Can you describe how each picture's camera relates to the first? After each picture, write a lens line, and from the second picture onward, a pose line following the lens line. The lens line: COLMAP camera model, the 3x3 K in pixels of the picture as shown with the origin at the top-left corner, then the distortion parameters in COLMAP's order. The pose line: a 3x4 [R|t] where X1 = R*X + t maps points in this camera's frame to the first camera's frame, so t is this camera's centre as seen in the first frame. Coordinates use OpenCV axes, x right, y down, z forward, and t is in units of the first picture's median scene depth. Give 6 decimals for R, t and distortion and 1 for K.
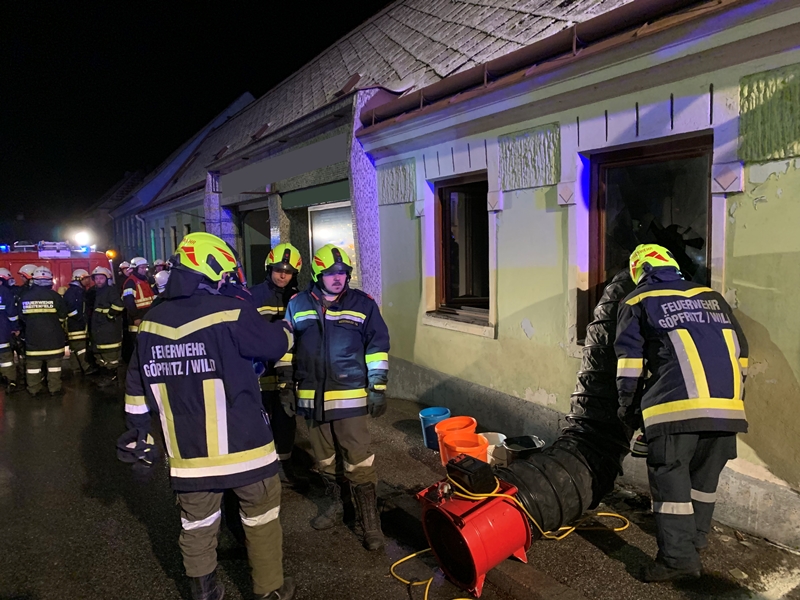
lens RADIAL K [[613.0, 0, 400.0], [0, 613.0, 300.0], [0, 0, 1]] dist [-0.002542, -0.003783]
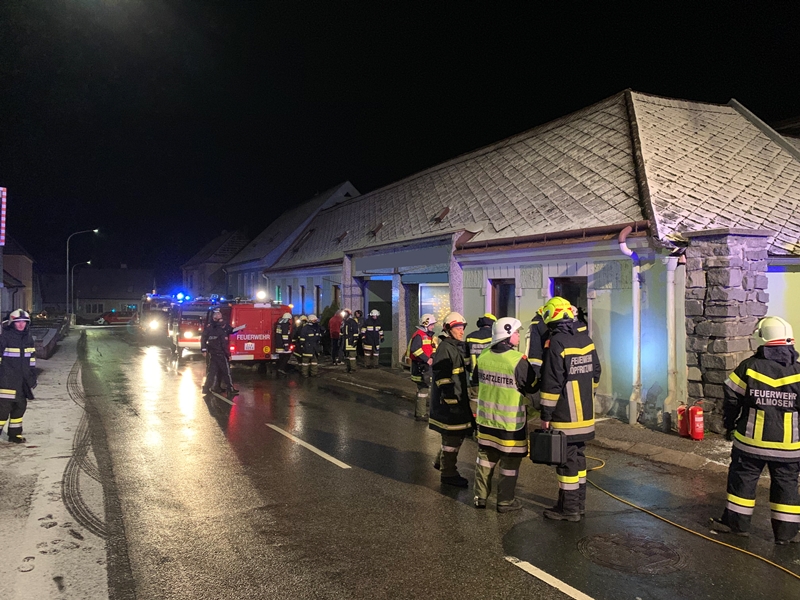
lens RADIAL K [[613.0, 0, 400.0], [0, 613.0, 300.0], [0, 0, 1]] dist [-0.002542, -0.003783]
pose [[0.995698, 0.024391, -0.089391, -0.080217], [-0.031657, 0.996229, -0.080784, 0.066680], [0.087083, 0.083266, 0.992715, -1.308100]]
